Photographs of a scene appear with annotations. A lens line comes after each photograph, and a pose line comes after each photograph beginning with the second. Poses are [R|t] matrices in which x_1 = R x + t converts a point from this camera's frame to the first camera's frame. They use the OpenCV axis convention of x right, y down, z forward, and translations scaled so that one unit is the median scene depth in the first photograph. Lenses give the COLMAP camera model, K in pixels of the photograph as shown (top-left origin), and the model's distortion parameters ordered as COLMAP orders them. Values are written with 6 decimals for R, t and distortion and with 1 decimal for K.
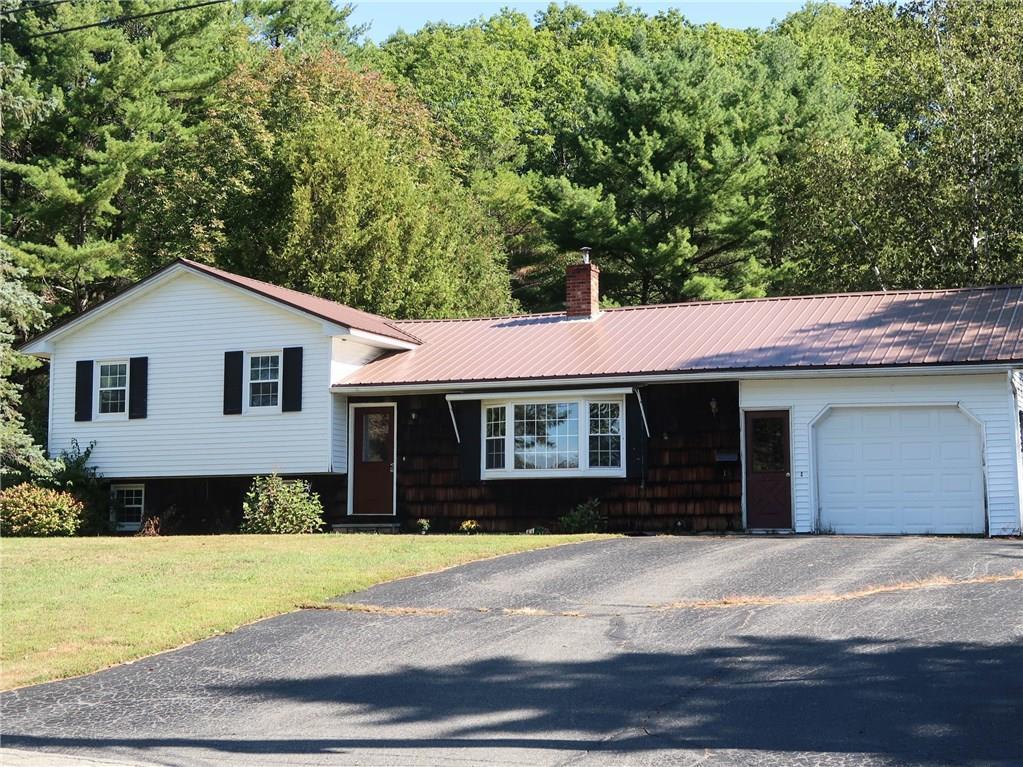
lens RADIAL K [[1013.2, 0, 511.6], [0, 1013.2, 382.4], [0, 0, 1]] dist [0.002093, 0.000000]
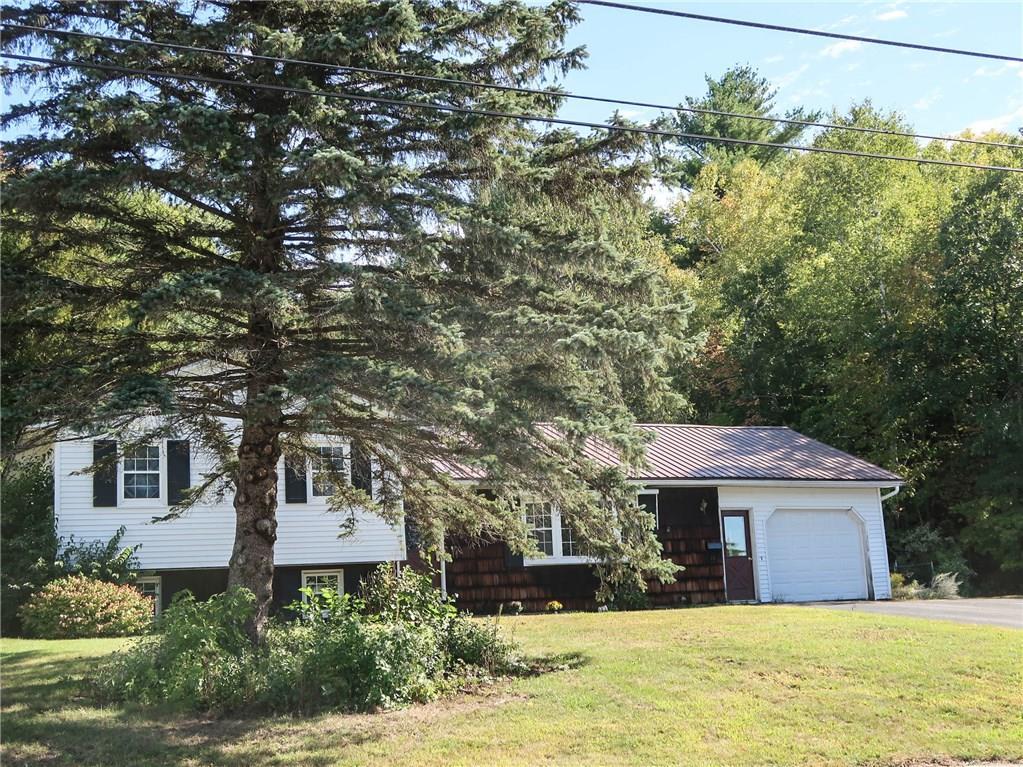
lens RADIAL K [[838.6, 0, 511.6], [0, 838.6, 385.1], [0, 0, 1]] dist [-0.003643, -0.001050]
pose [[0.861234, 0.096689, 0.498926, -0.557971], [-0.031293, 0.989961, -0.137831, 0.025531], [-0.507245, 0.103092, 0.855614, 0.180398]]
